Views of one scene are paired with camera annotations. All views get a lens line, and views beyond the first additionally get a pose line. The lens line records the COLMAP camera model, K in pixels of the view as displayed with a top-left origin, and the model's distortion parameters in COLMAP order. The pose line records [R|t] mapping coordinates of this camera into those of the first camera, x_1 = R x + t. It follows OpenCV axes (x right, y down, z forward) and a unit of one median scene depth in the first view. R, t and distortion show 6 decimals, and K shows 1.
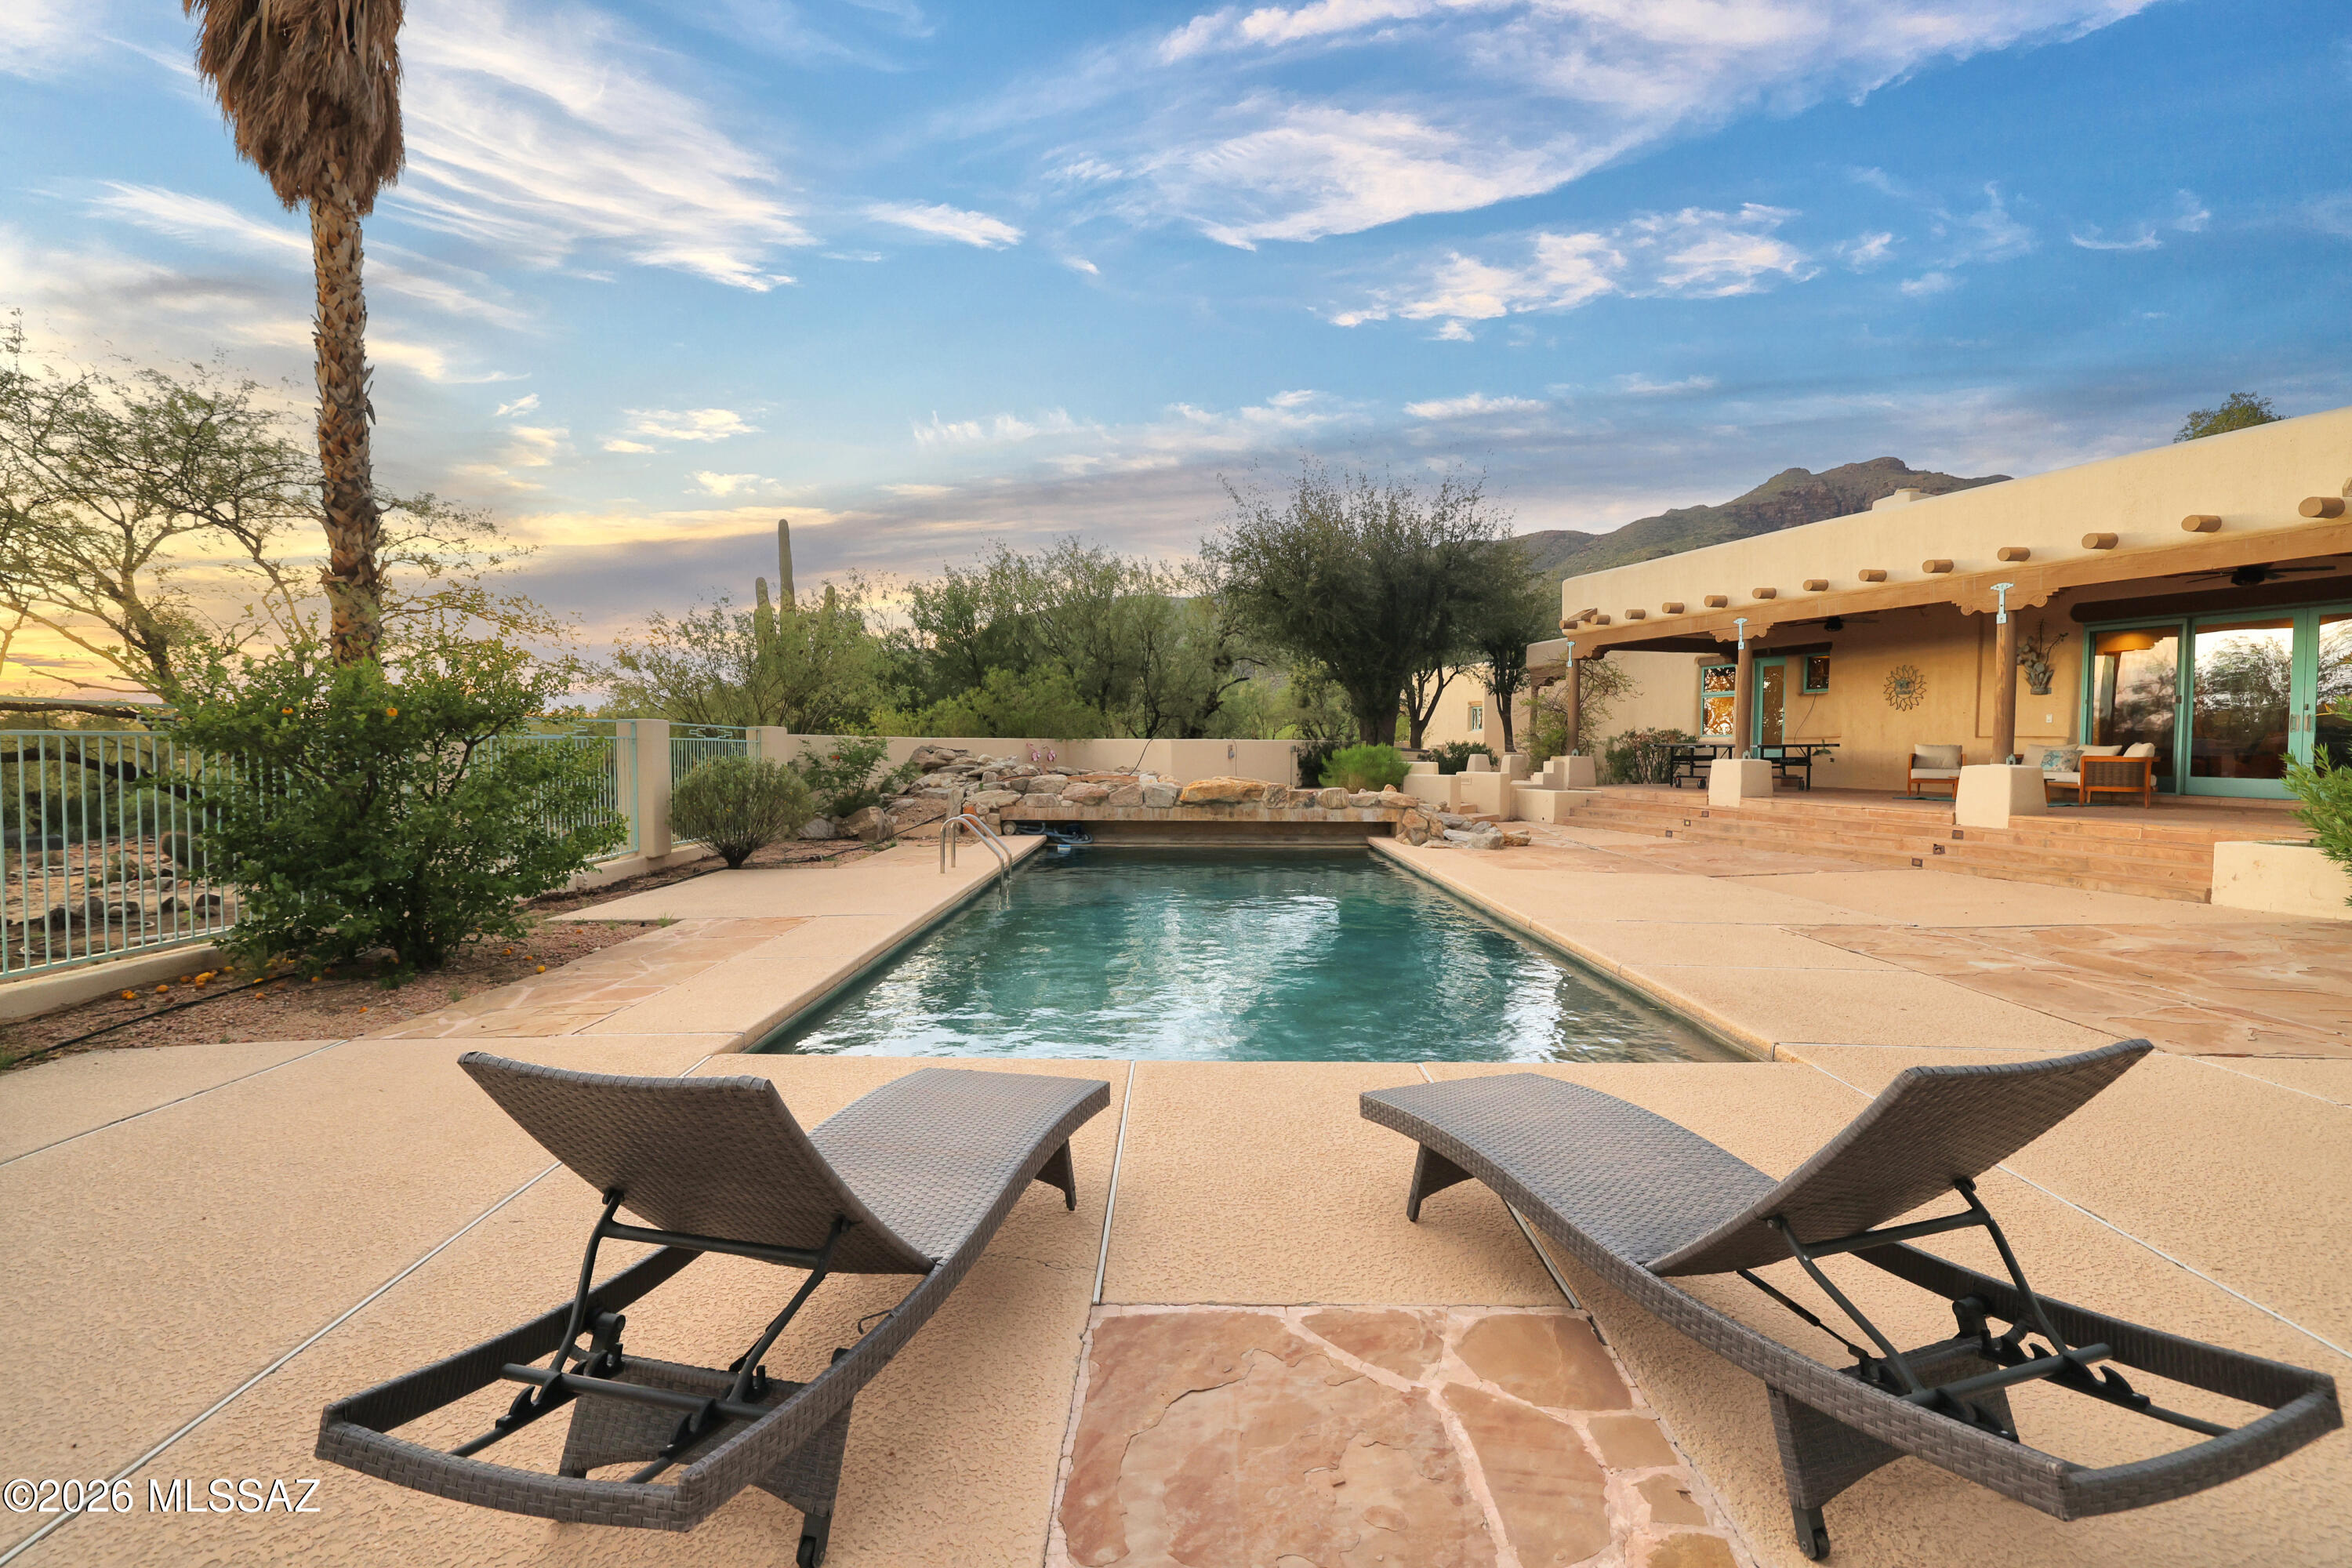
lens RADIAL K [[1088.6, 0, 1175.3], [0, 1088.6, 780.1], [0, 0, 1]] dist [-0.001312, 0.001583]
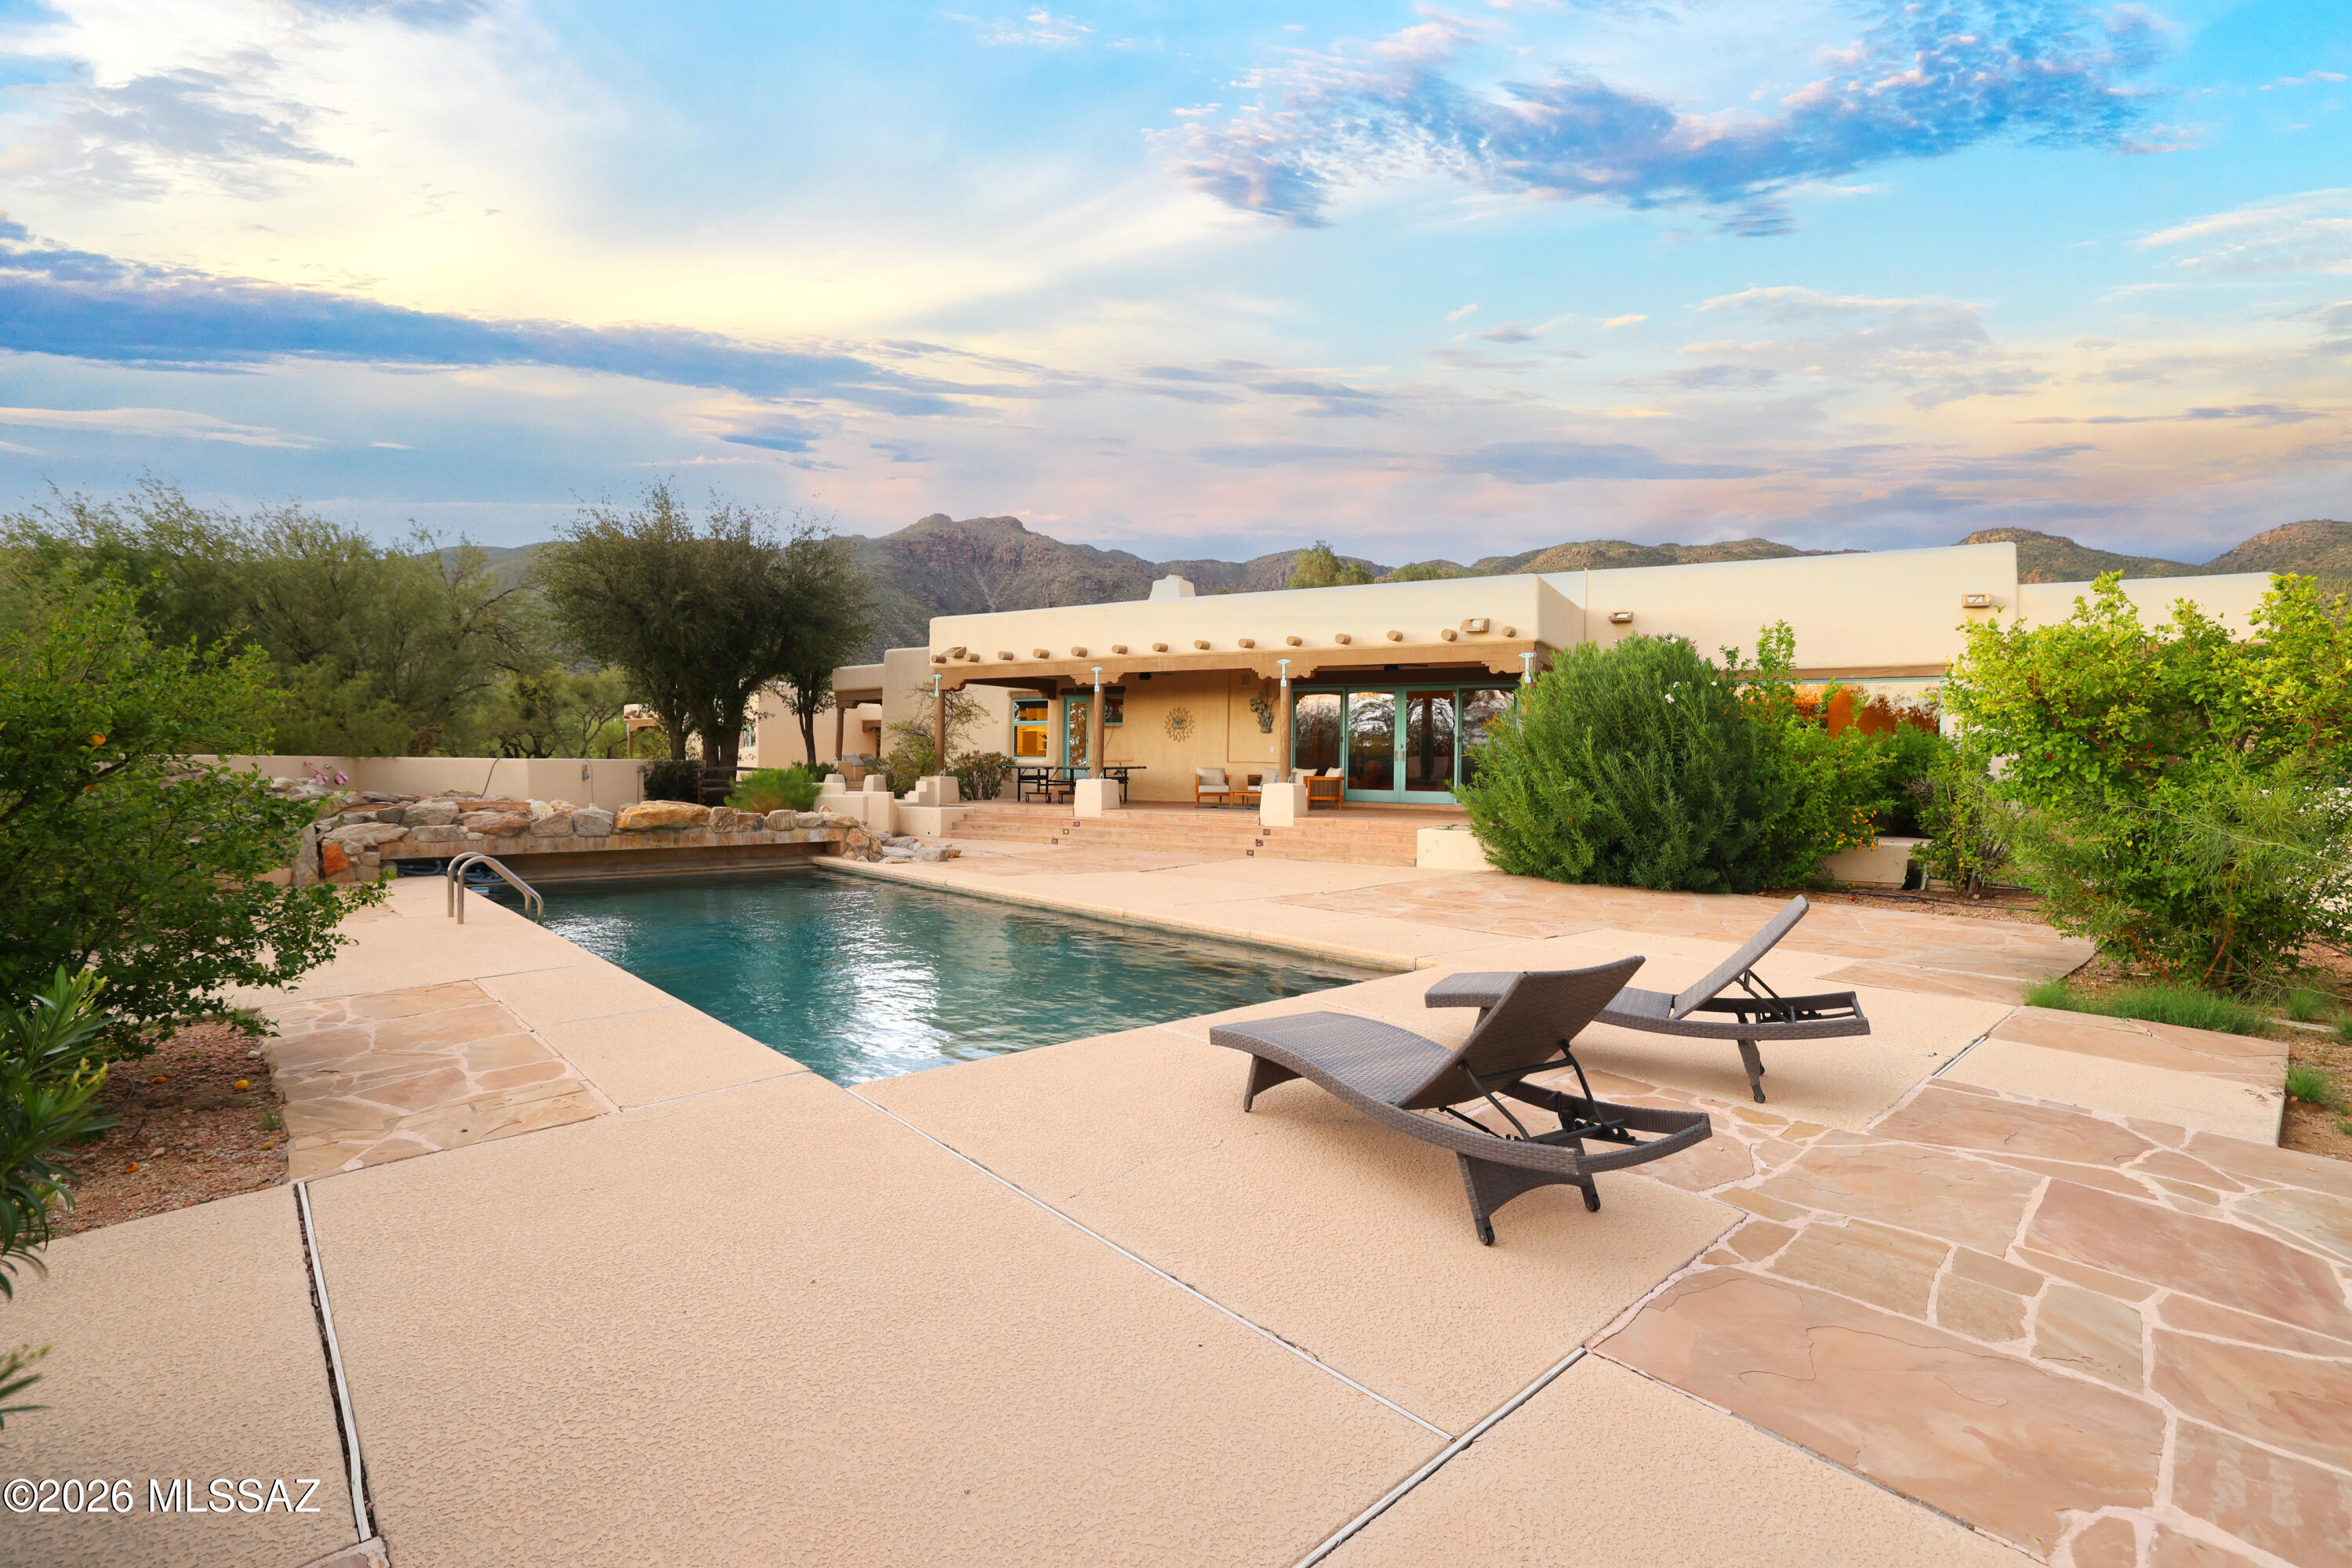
lens RADIAL K [[1088.6, 0, 1183.0], [0, 1088.6, 781.7], [0, 0, 1]] dist [-0.001312, 0.001583]
pose [[0.746288, -0.007075, 0.665586, -0.249772], [0.015743, 0.999851, -0.007023, -0.006195], [-0.665438, 0.015719, 0.746288, -0.002827]]
